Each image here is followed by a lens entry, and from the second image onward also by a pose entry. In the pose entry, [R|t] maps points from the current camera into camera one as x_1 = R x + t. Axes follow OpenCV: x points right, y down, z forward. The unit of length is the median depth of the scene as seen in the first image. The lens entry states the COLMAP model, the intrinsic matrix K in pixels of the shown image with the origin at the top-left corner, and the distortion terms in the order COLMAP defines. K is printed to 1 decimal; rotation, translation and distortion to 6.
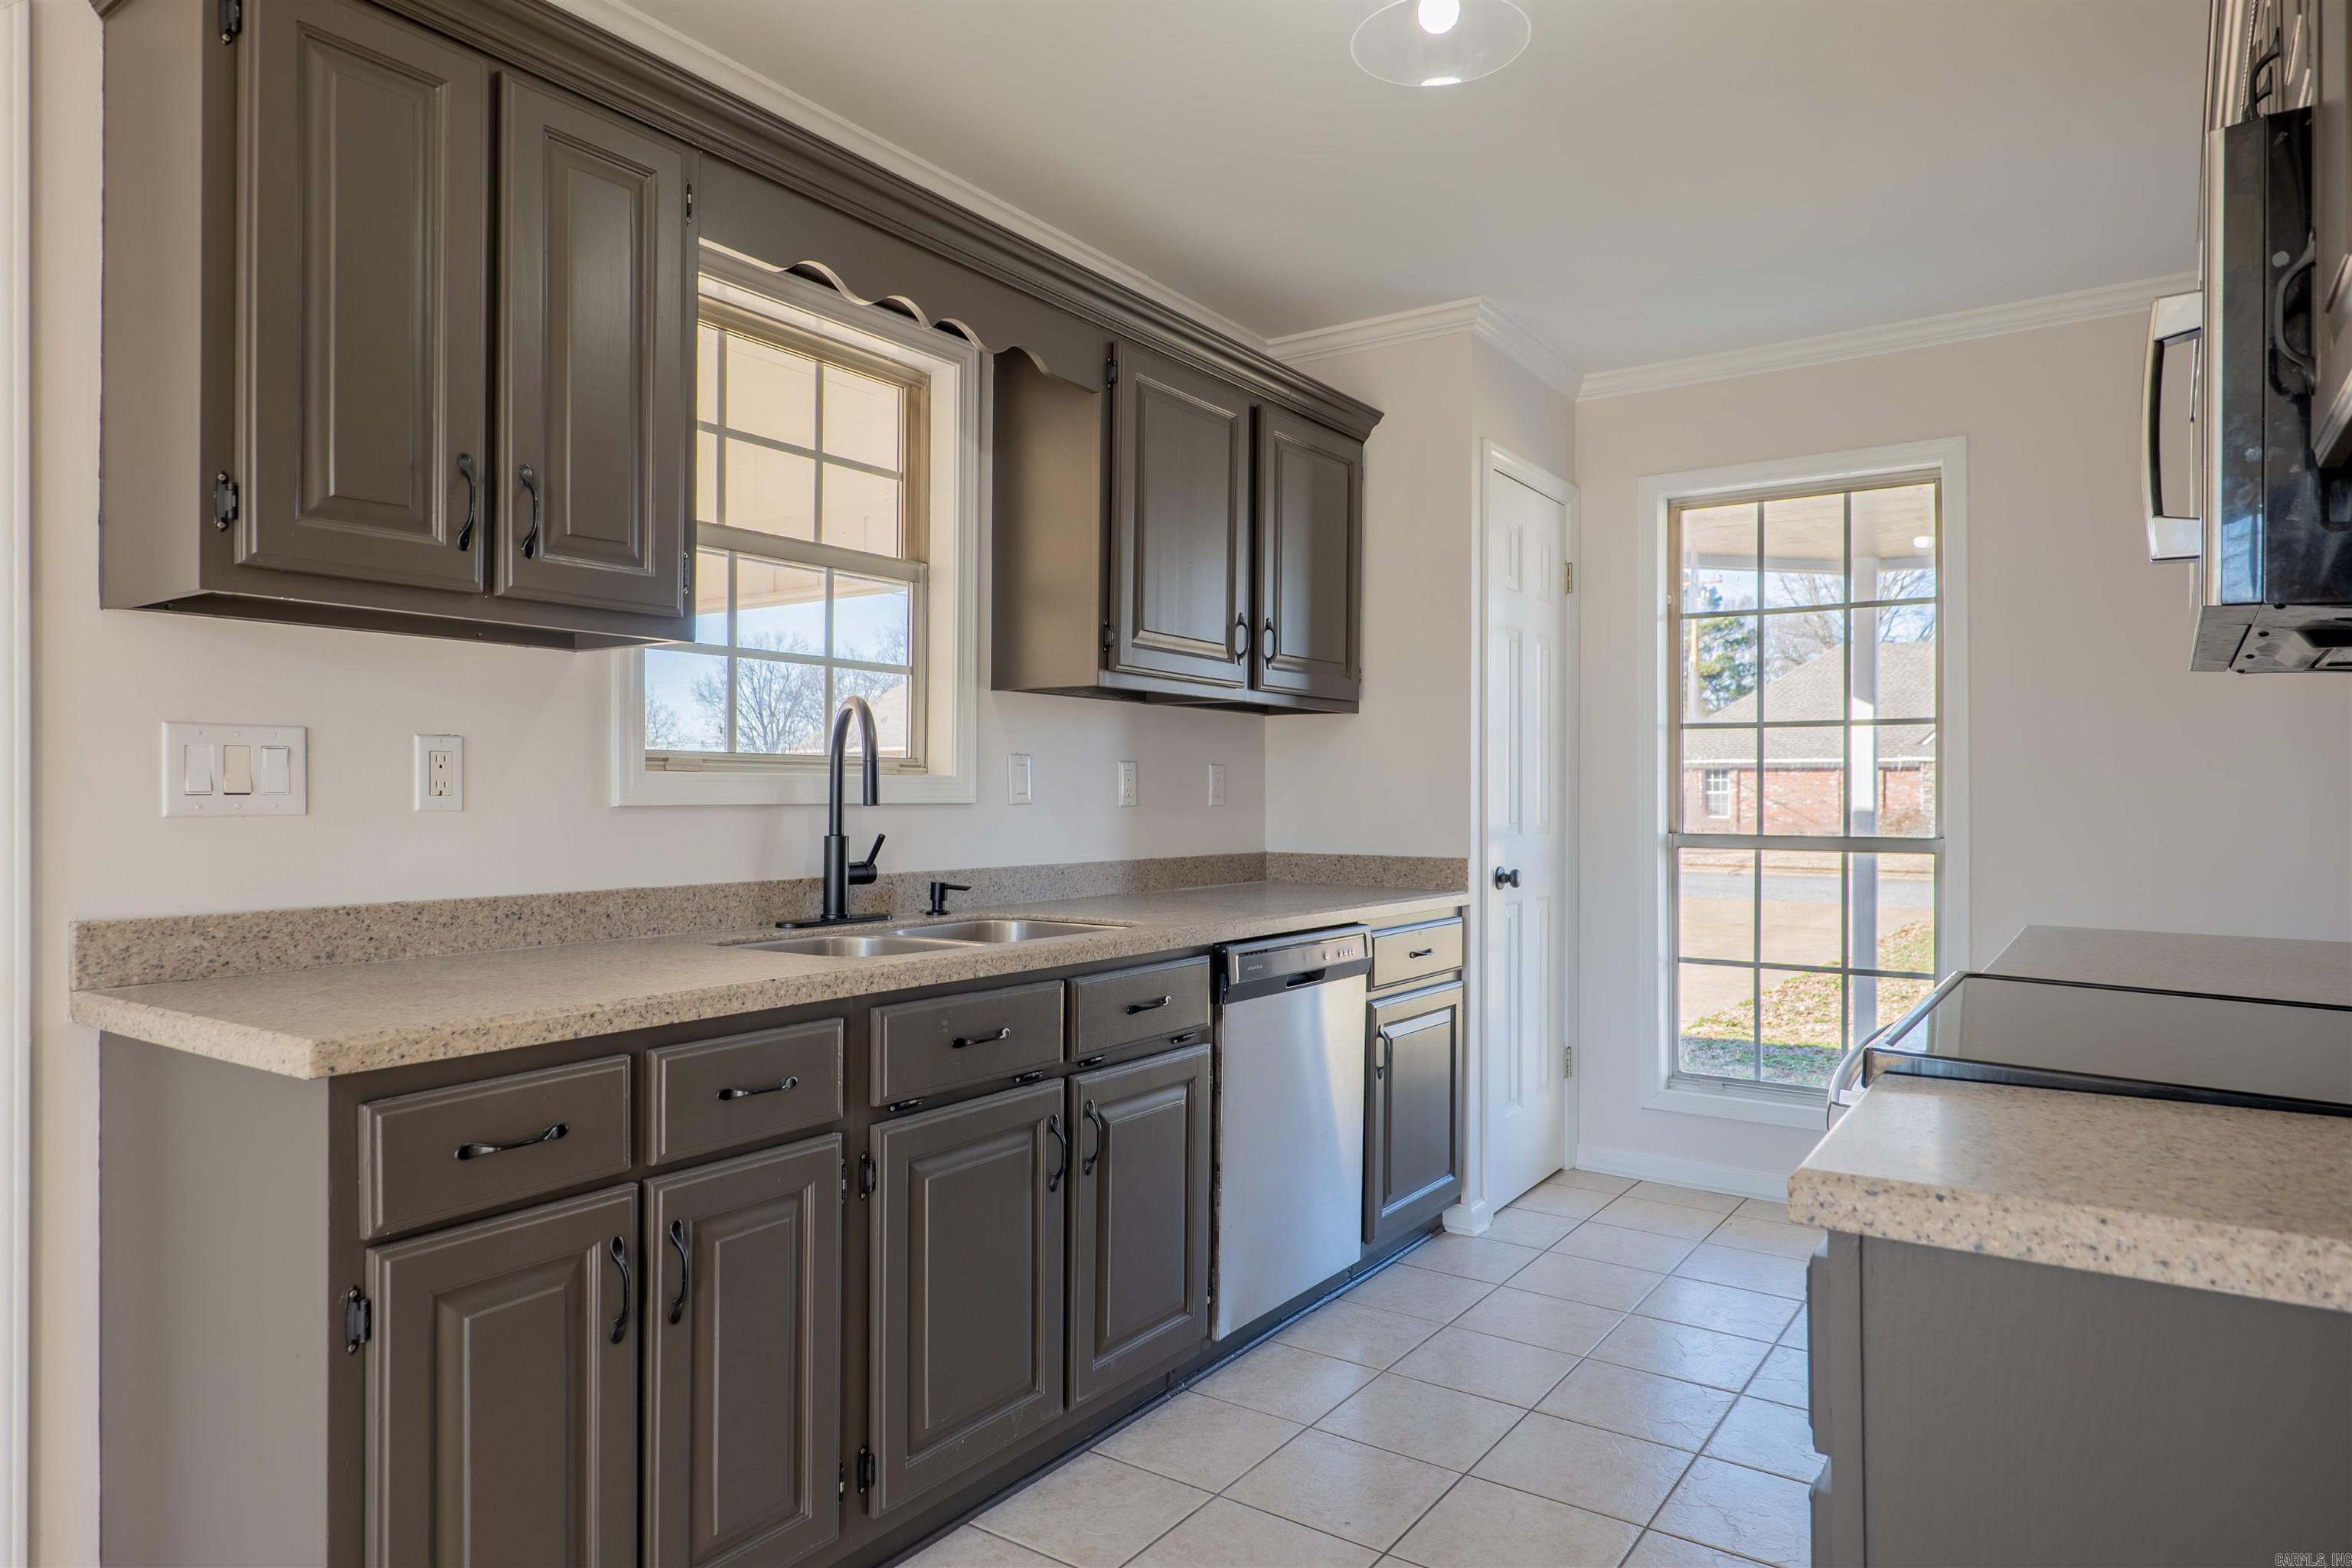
lens RADIAL K [[1409.2, 0, 1161.0], [0, 1409.2, 782.6], [0, 0, 1]] dist [0.005838, 0.002314]
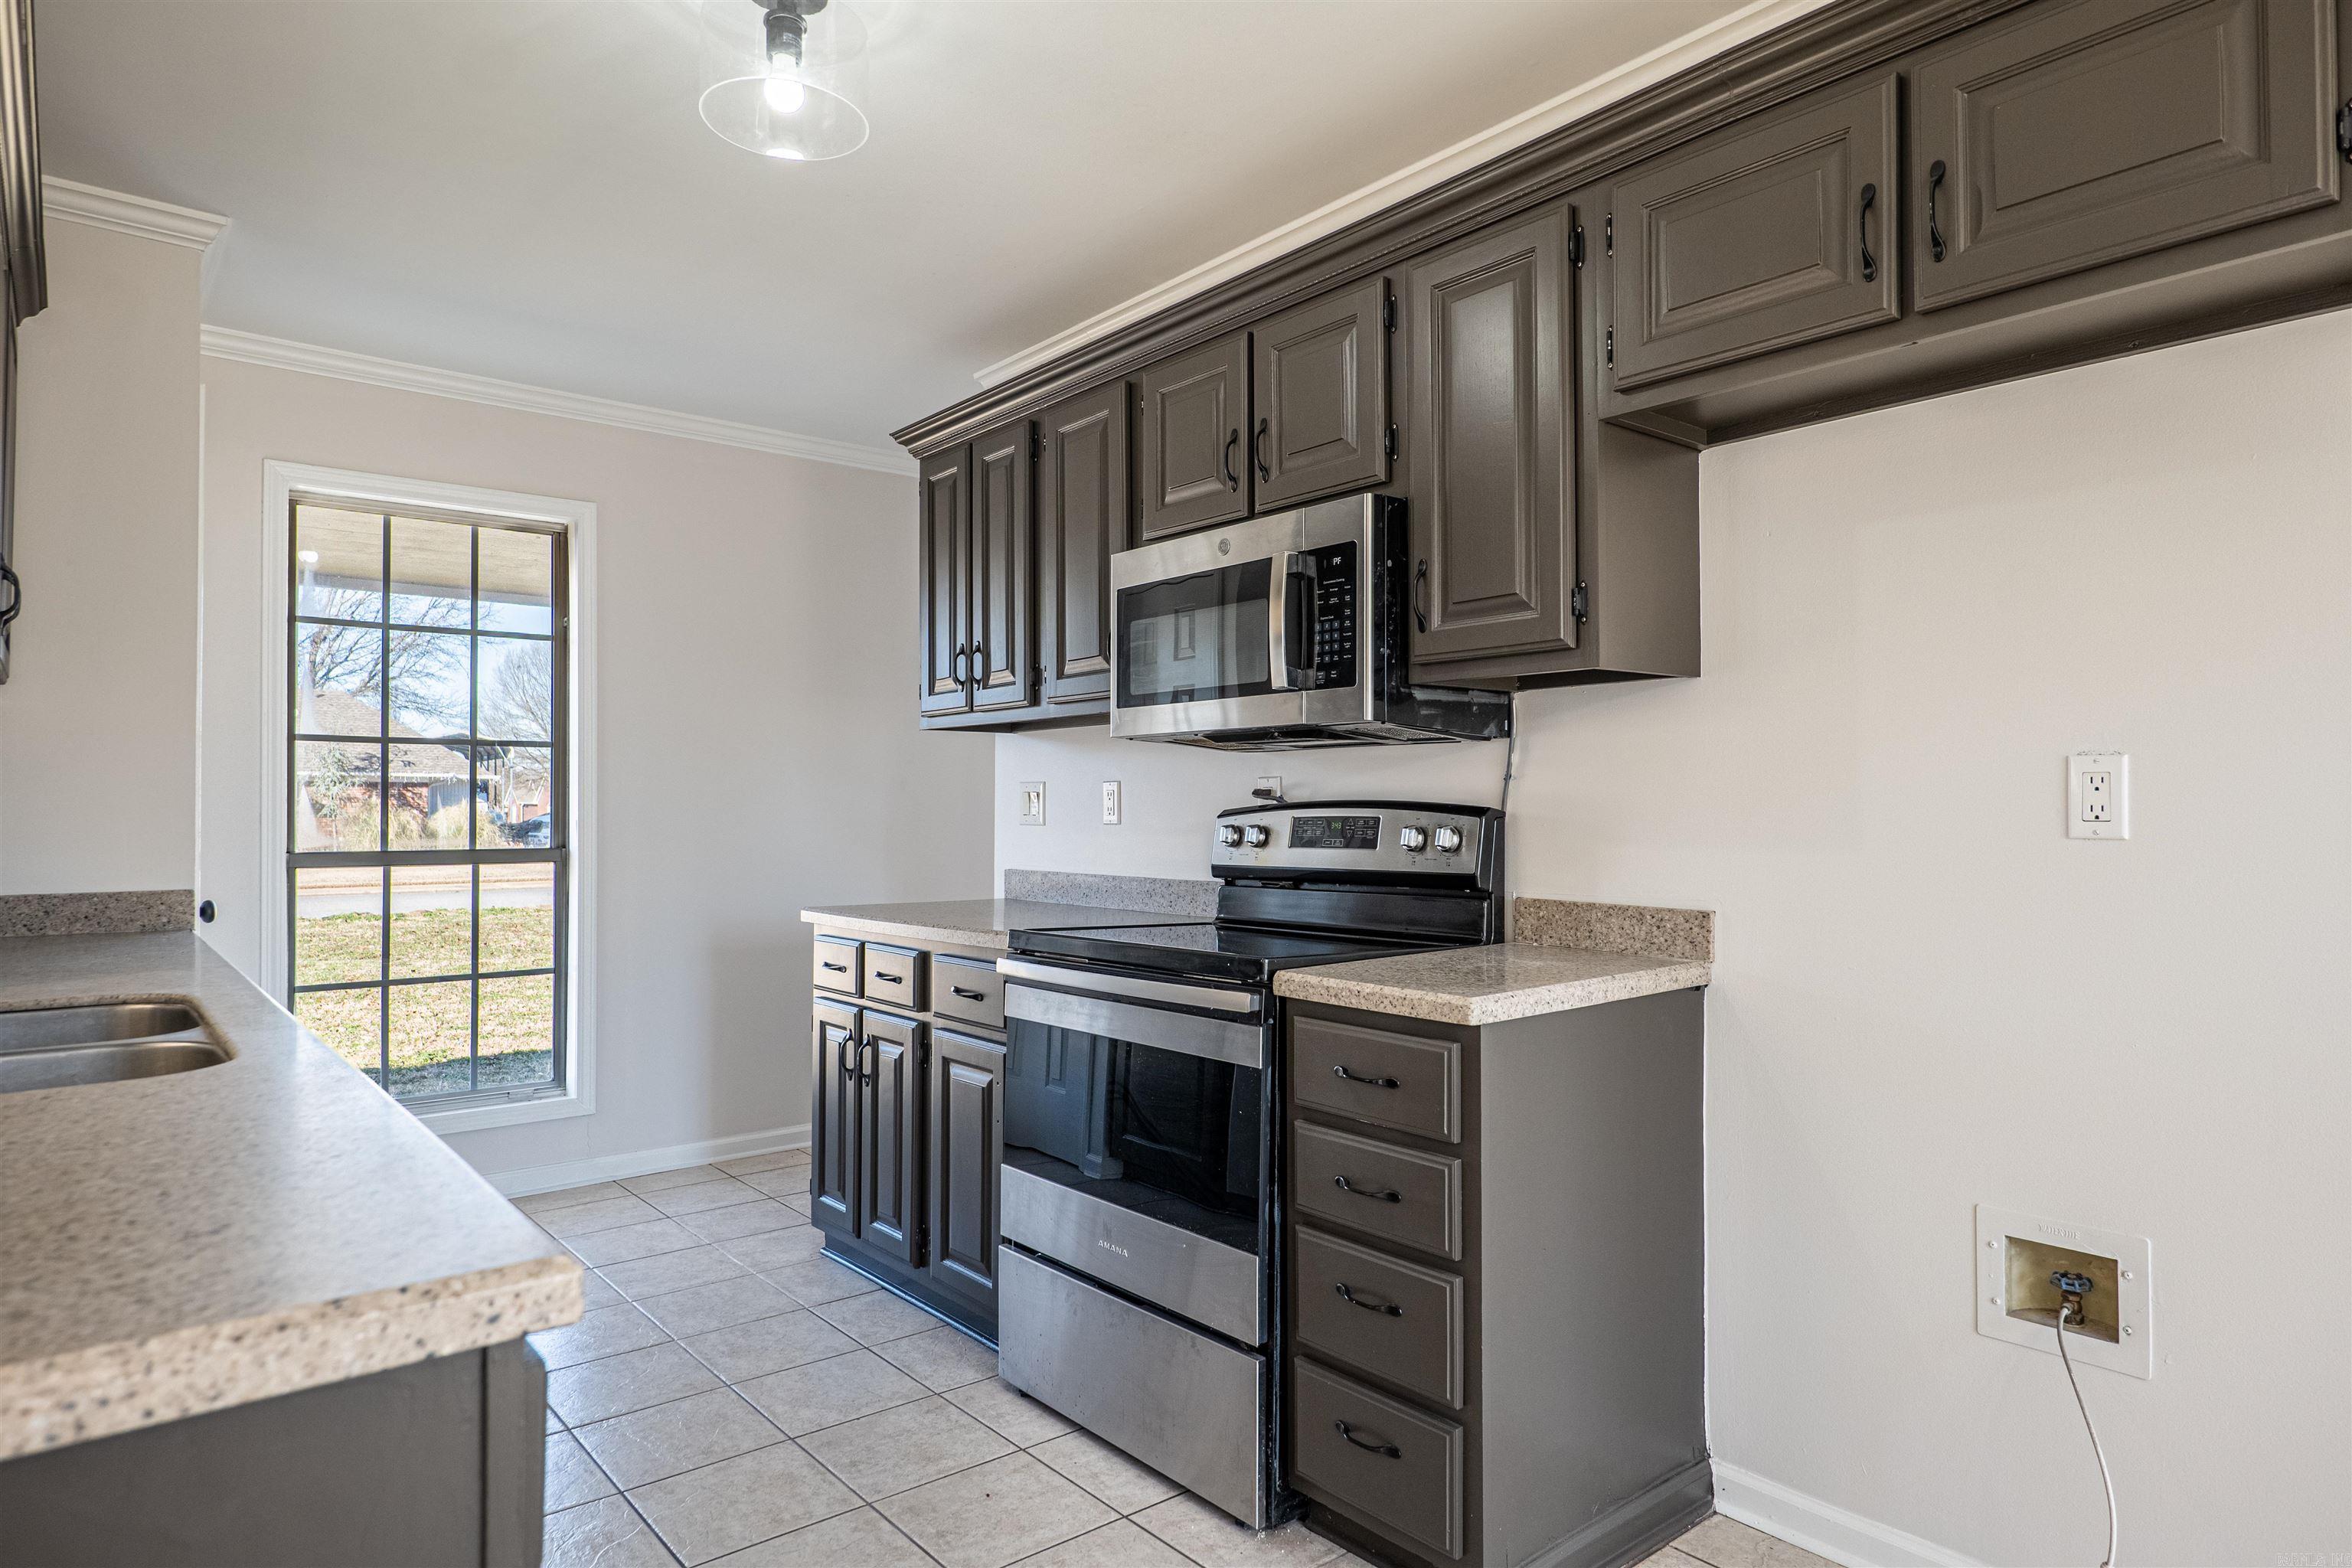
lens RADIAL K [[1377.8, 0, 1176.0], [0, 1377.8, 784.0], [0, 0, 1]] dist [0.001958, -0.000146]
pose [[0.261753, 0.015887, 0.965004, -0.557538], [-0.005626, 0.999873, -0.014935, 0.001241], [-0.965118, -0.001520, 0.261809, 0.325381]]
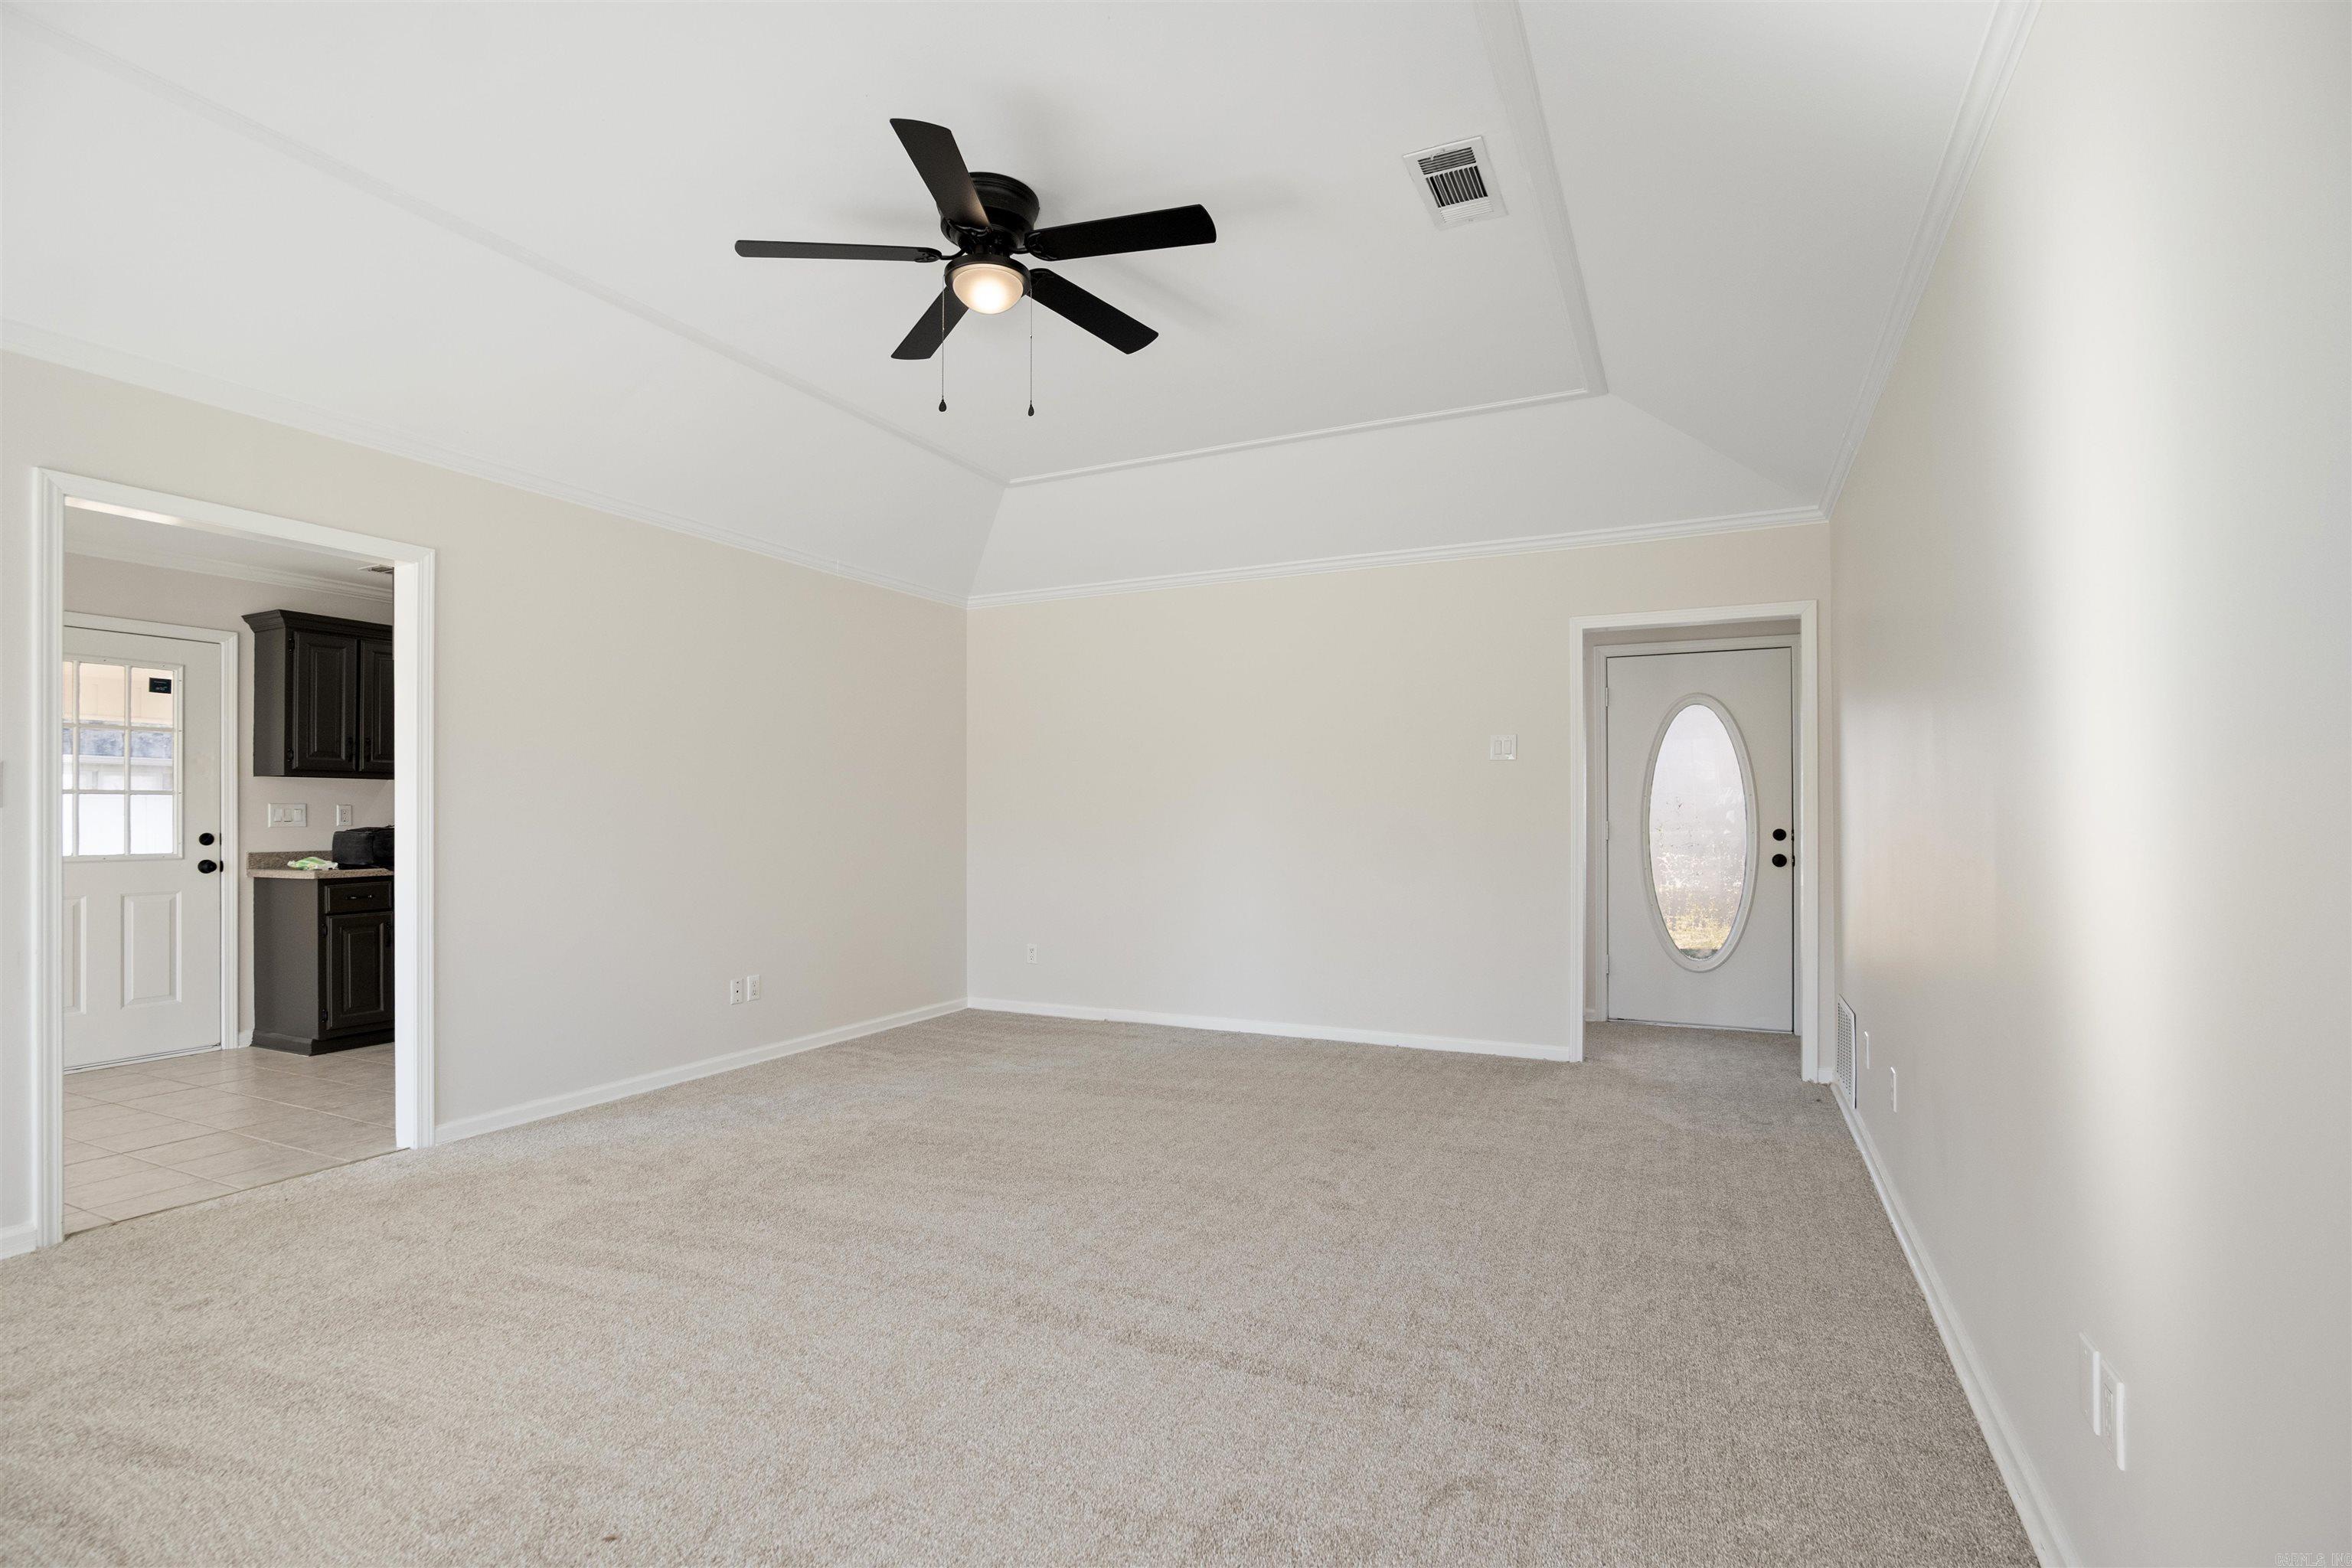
lens RADIAL K [[1108.7, 0, 1168.3], [0, 1108.7, 790.1], [0, 0, 1]] dist [-0.002455, 0.000163]
pose [[0.987885, -0.003376, 0.155151, 0.927949], [0.004102, 0.999982, -0.004358, -0.039515], [-0.155134, 0.004941, 0.987881, -1.743902]]
